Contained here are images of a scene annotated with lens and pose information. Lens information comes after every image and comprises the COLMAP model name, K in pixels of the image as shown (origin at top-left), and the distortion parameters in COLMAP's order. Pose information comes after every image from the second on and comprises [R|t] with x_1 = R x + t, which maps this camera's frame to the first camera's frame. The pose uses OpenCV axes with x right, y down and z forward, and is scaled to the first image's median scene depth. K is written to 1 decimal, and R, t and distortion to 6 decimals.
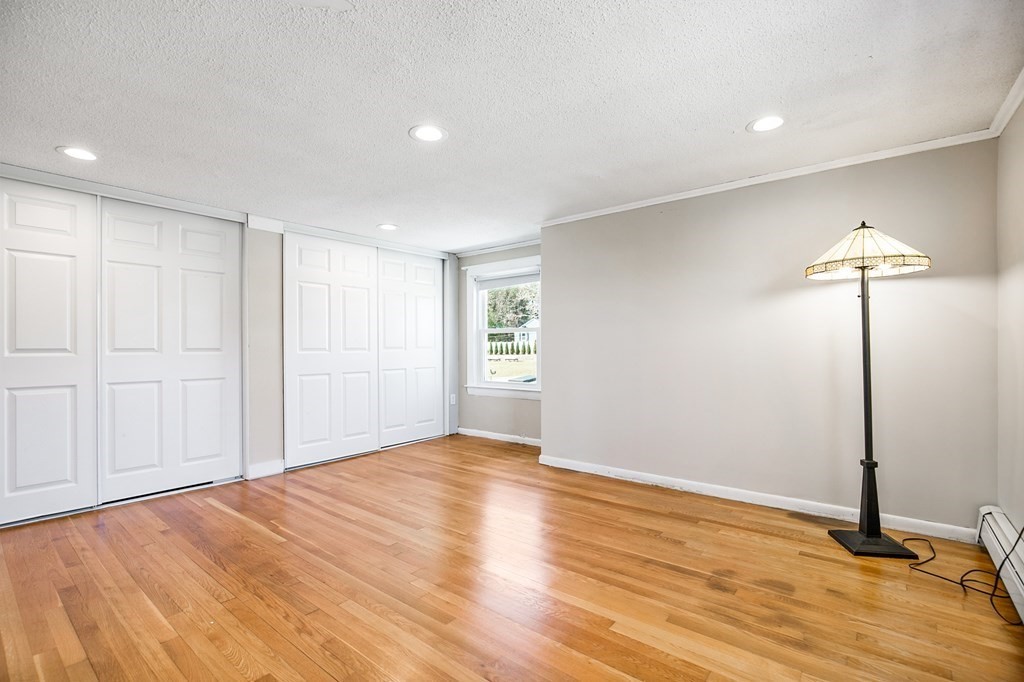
lens RADIAL K [[467.2, 0, 510.3], [0, 467.2, 348.9], [0, 0, 1]] dist [-0.009103, 0.001715]
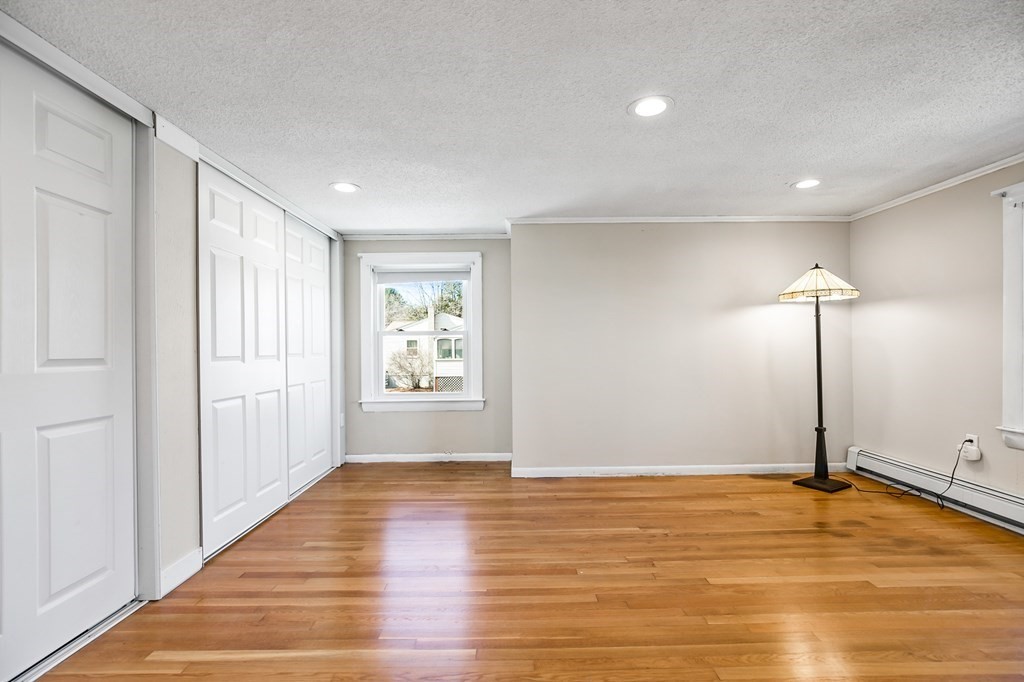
lens RADIAL K [[467.2, 0, 510.3], [0, 467.2, 348.9], [0, 0, 1]] dist [-0.009103, 0.001715]
pose [[0.770146, -0.003065, 0.637860, -0.666703], [0.009330, 0.999936, -0.006460, -0.004814], [-0.637799, 0.010927, 0.770125, 0.357877]]
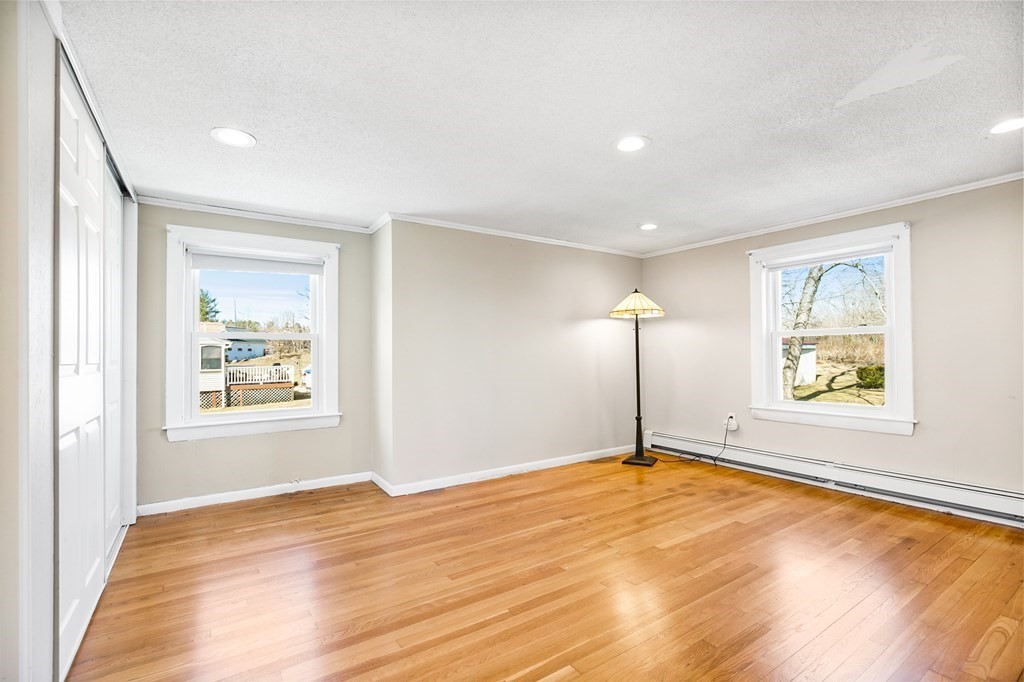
lens RADIAL K [[467.2, 0, 510.3], [0, 467.2, 348.9], [0, 0, 1]] dist [-0.009103, 0.001715]
pose [[0.289239, 0.015108, 0.957138, -0.861287], [0.014256, 0.999697, -0.020087, -0.001673], [-0.957151, 0.019455, 0.288936, 0.689559]]
